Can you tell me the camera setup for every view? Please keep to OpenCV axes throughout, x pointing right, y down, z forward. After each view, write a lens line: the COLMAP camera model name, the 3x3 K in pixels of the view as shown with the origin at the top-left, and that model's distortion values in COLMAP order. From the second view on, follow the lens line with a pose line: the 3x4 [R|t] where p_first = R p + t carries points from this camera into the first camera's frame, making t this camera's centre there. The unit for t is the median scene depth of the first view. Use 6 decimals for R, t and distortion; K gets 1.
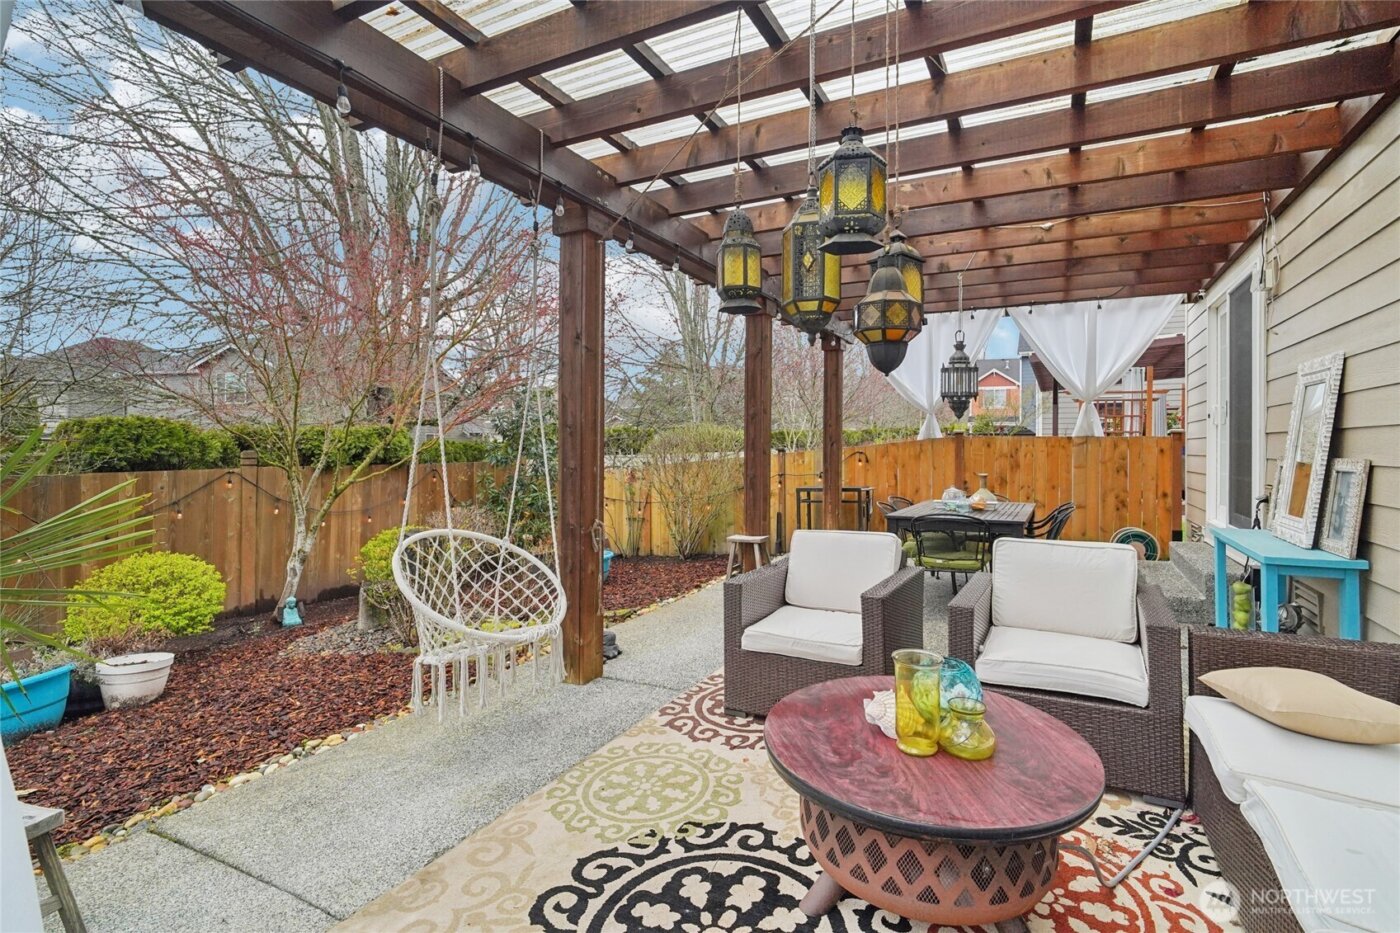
lens RADIAL K [[664.7, 0, 705.2], [0, 664.7, 436.8], [0, 0, 1]] dist [-0.011118, 0.000494]
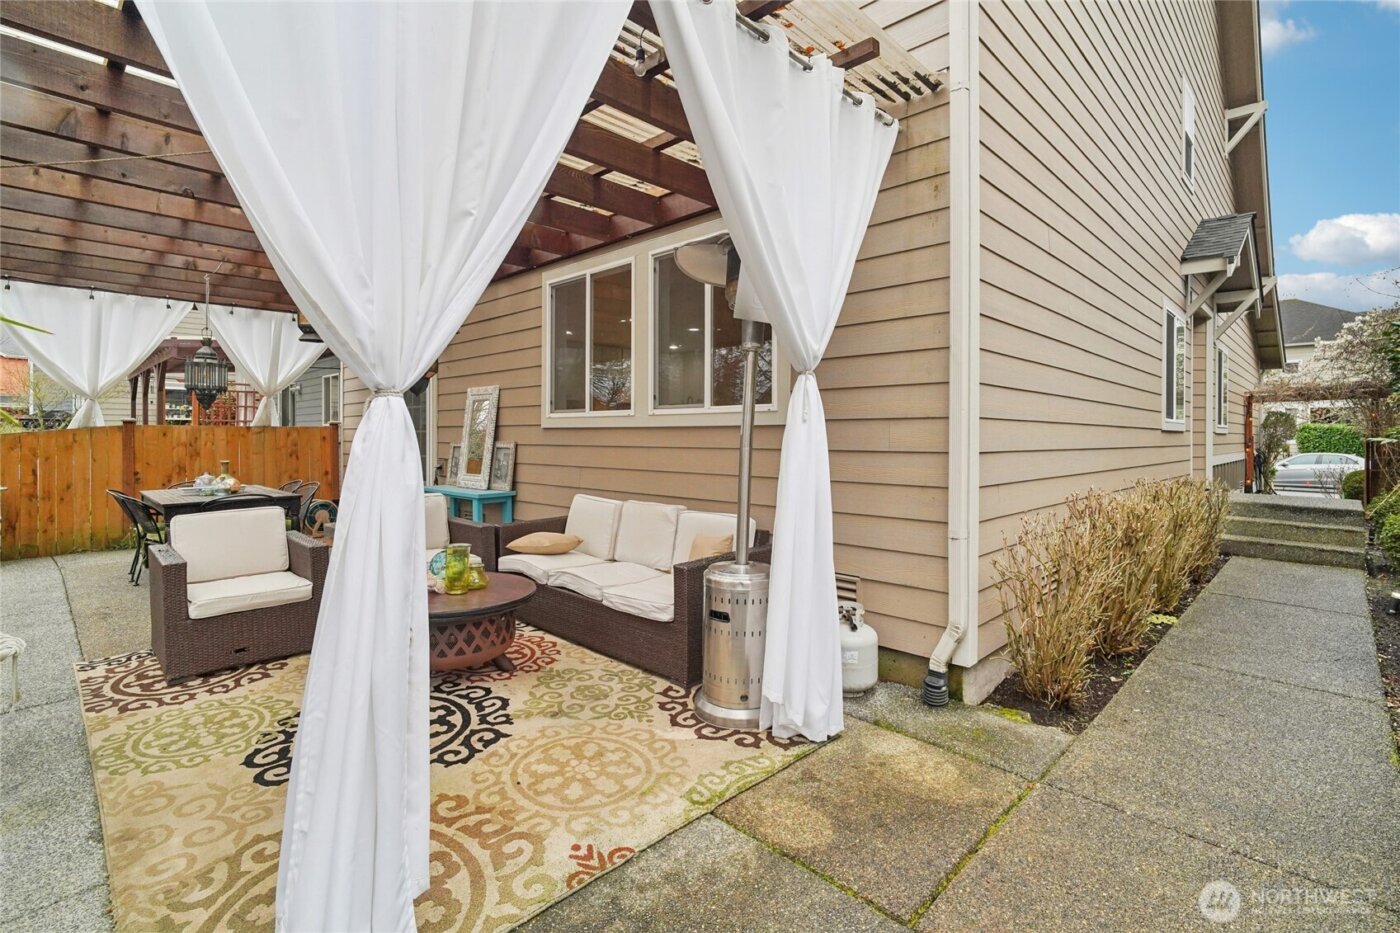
lens RADIAL K [[664.7, 0, 705.2], [0, 664.7, 436.8], [0, 0, 1]] dist [-0.011118, 0.000494]
pose [[0.280962, -0.008433, 0.959682, -0.757924], [-0.010002, 0.999881, 0.011714, -0.008413], [-0.959667, -0.012889, 0.280845, -0.132880]]
